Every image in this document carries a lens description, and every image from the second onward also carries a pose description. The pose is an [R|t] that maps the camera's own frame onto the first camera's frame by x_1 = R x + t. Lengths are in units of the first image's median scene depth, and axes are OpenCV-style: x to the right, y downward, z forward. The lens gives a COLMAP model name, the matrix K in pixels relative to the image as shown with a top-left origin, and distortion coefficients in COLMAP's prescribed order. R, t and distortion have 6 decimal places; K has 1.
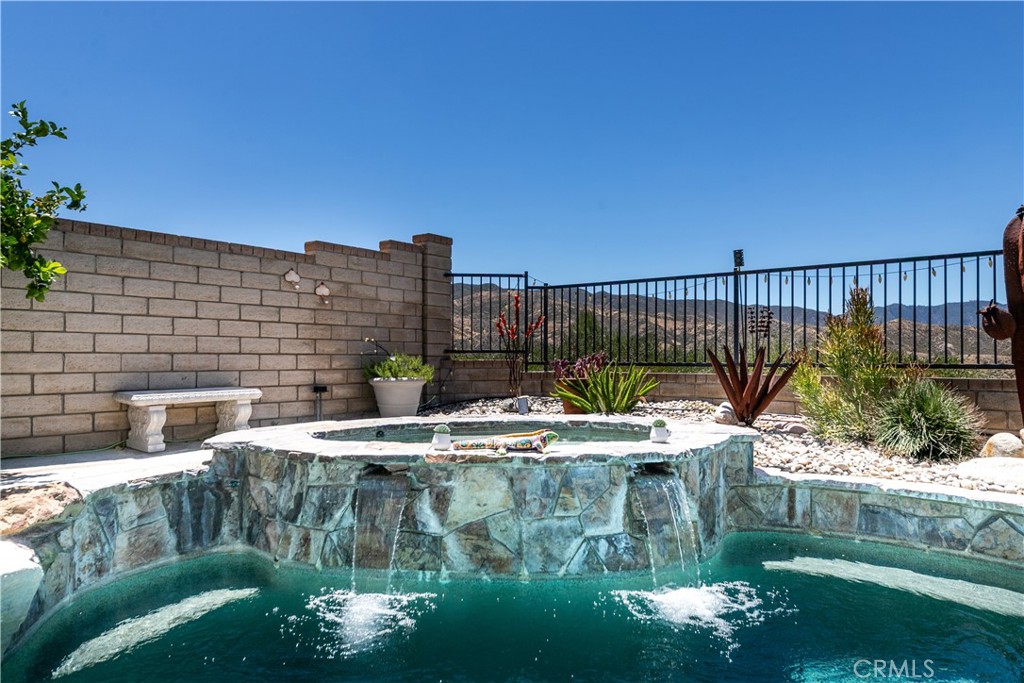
lens RADIAL K [[685.2, 0, 505.8], [0, 685.2, 337.4], [0, 0, 1]] dist [0.026068, 0.001936]
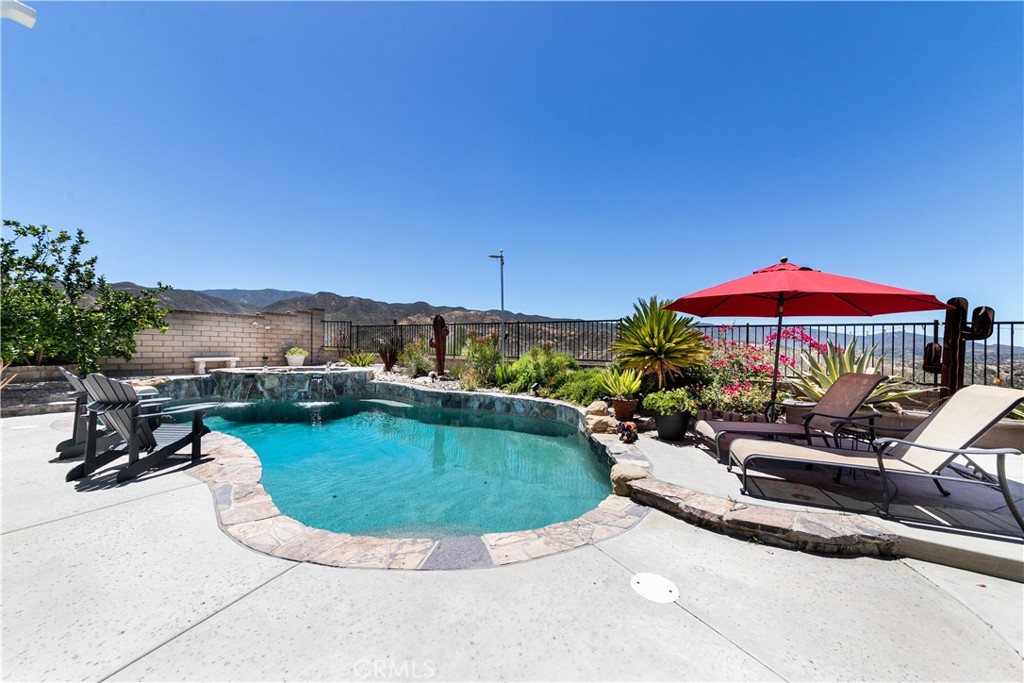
lens RADIAL K [[362.2, 0, 508.3], [0, 362.2, 345.1], [0, 0, 1]] dist [0.006580, 0.000364]
pose [[0.994343, 0.019770, 0.104362, 0.941497], [-0.022407, 0.999457, 0.024157, -0.072445], [-0.103828, -0.026359, 0.994246, -1.122485]]
